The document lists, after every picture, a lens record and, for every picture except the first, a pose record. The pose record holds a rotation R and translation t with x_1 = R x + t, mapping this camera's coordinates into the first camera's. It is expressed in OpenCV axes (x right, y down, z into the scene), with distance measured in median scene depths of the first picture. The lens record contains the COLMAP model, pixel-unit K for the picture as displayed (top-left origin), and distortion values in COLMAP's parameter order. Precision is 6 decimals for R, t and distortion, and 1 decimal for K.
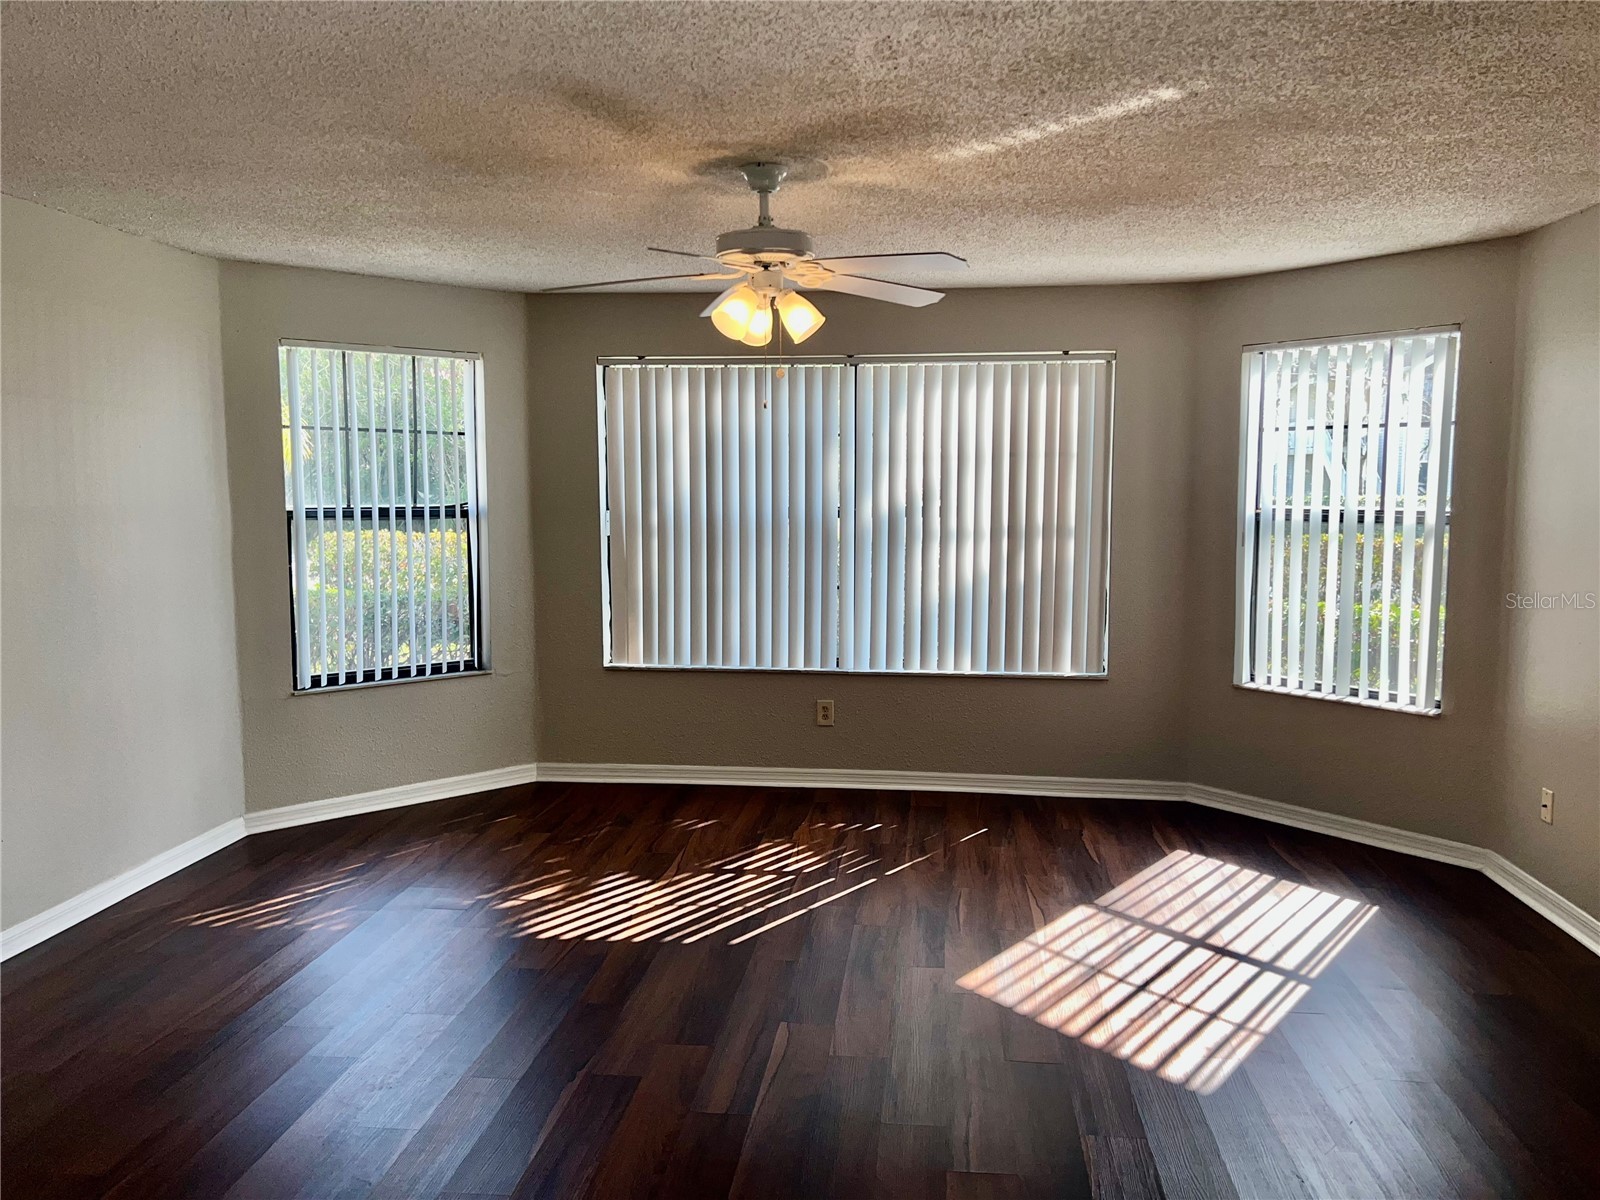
lens RADIAL K [[1203.0, 0, 793.4], [0, 1203.0, 601.3], [0, 0, 1]] dist [0.050230, -0.048186]
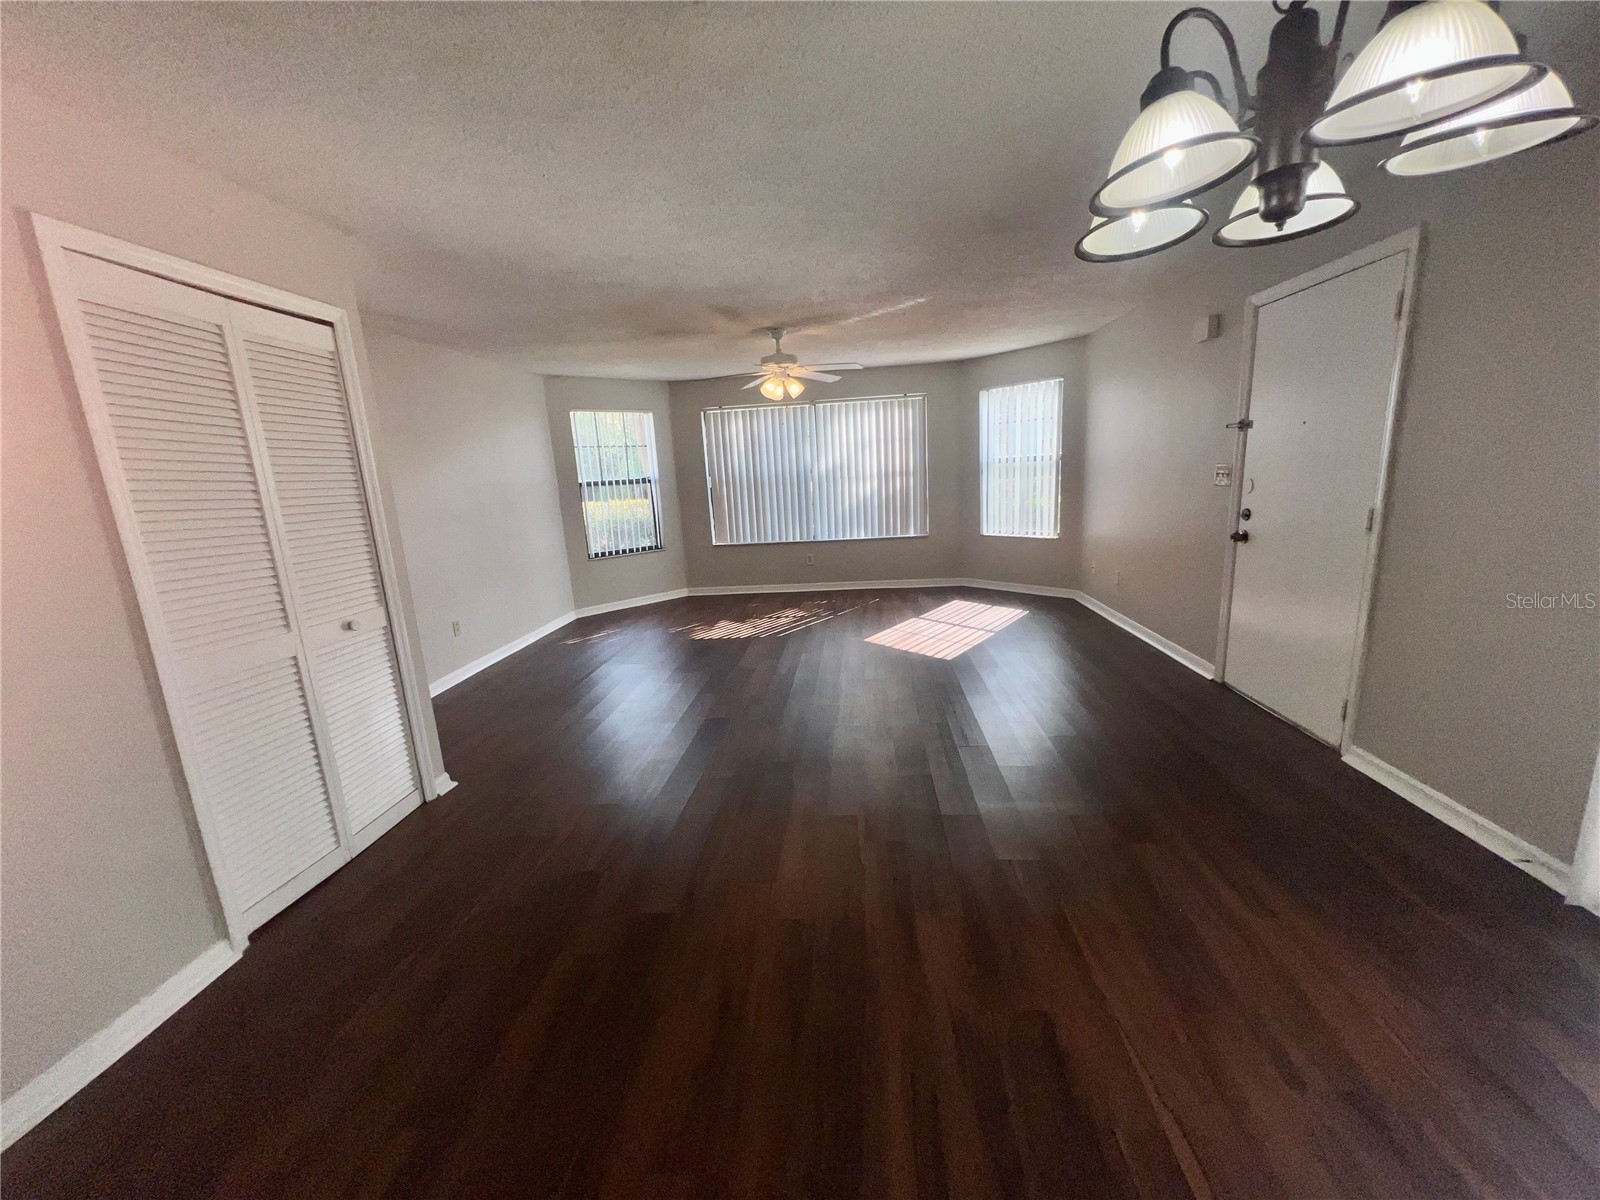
lens RADIAL K [[639.6, 0, 783.7], [0, 639.6, 617.2], [0, 0, 1]] dist [0.001831, 0.000604]
pose [[0.998418, -0.055192, -0.010743, -0.018883], [0.056104, 0.990514, 0.125434, 0.051758], [0.003718, -0.125838, 0.992044, -0.279730]]
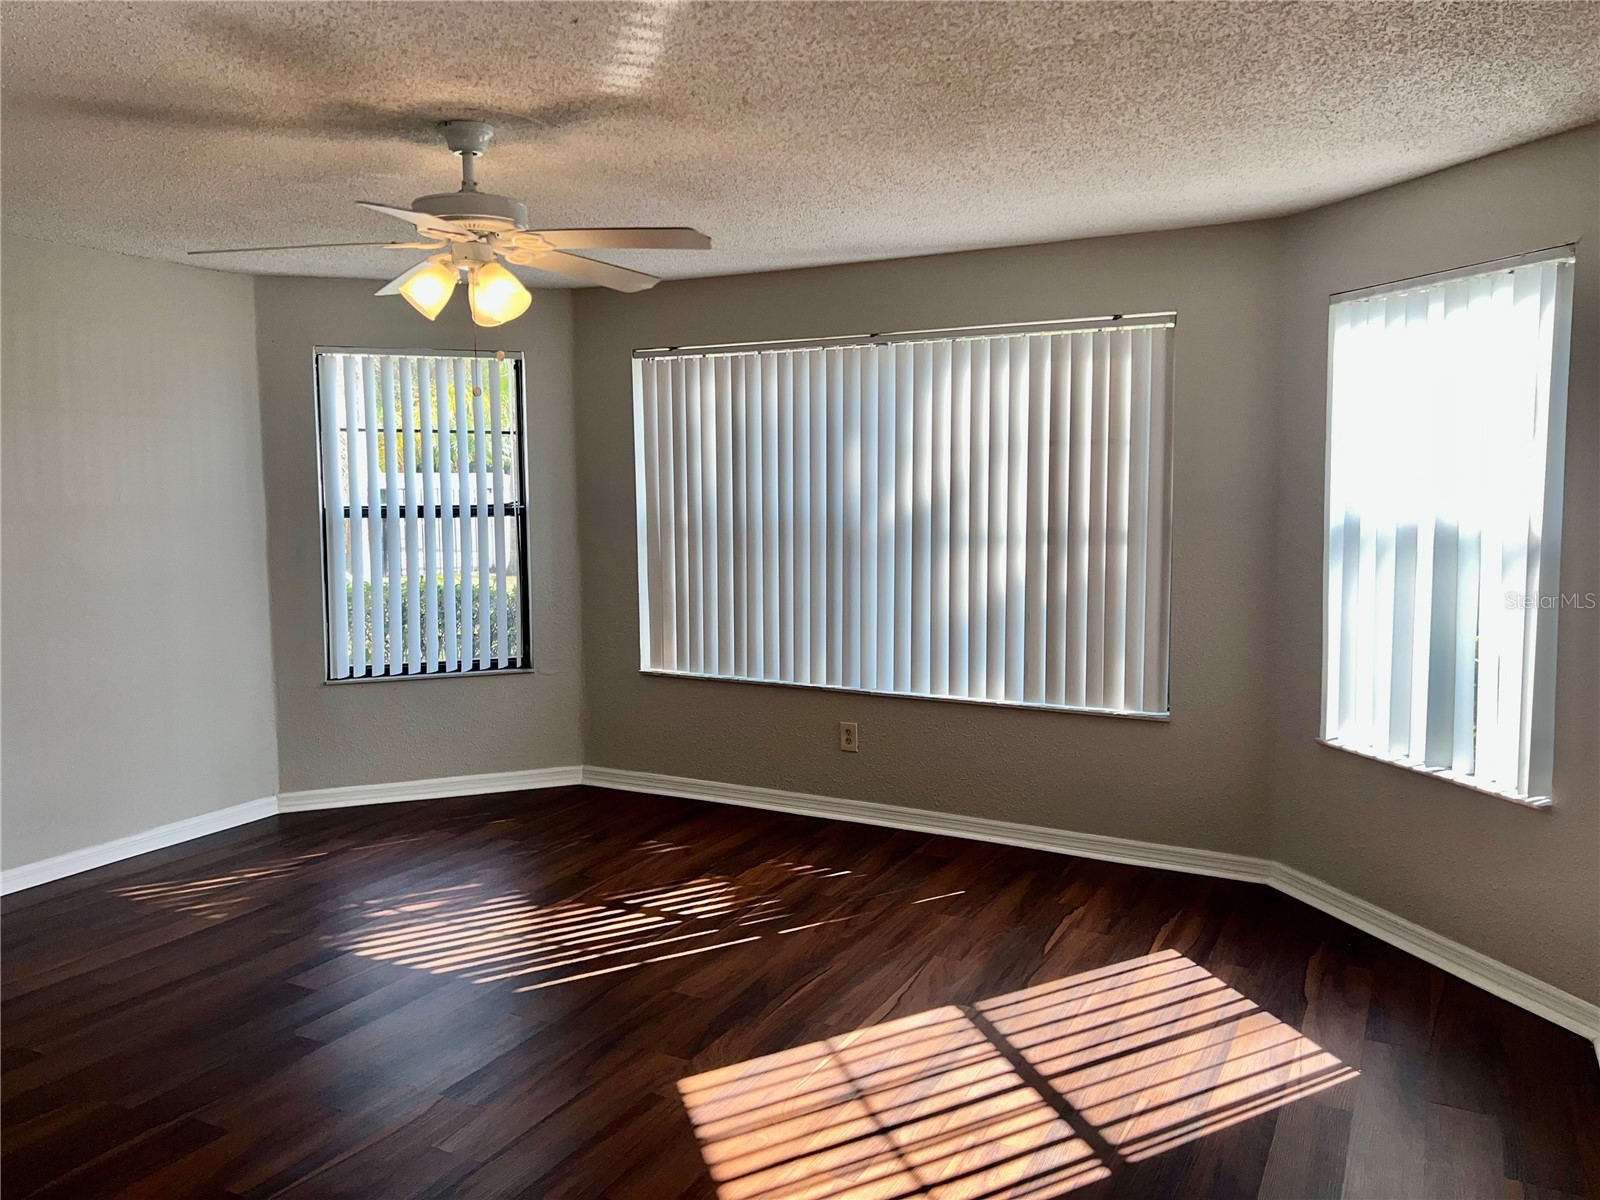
lens RADIAL K [[1203.0, 0, 766.2], [0, 1203.0, 583.9], [0, 0, 1]] dist [0.050230, -0.048186]
pose [[0.928589, 0.025306, -0.370247, 0.333978], [-0.029188, 0.999562, -0.004884, -0.015943], [0.369961, 0.015342, 0.928920, 0.167139]]
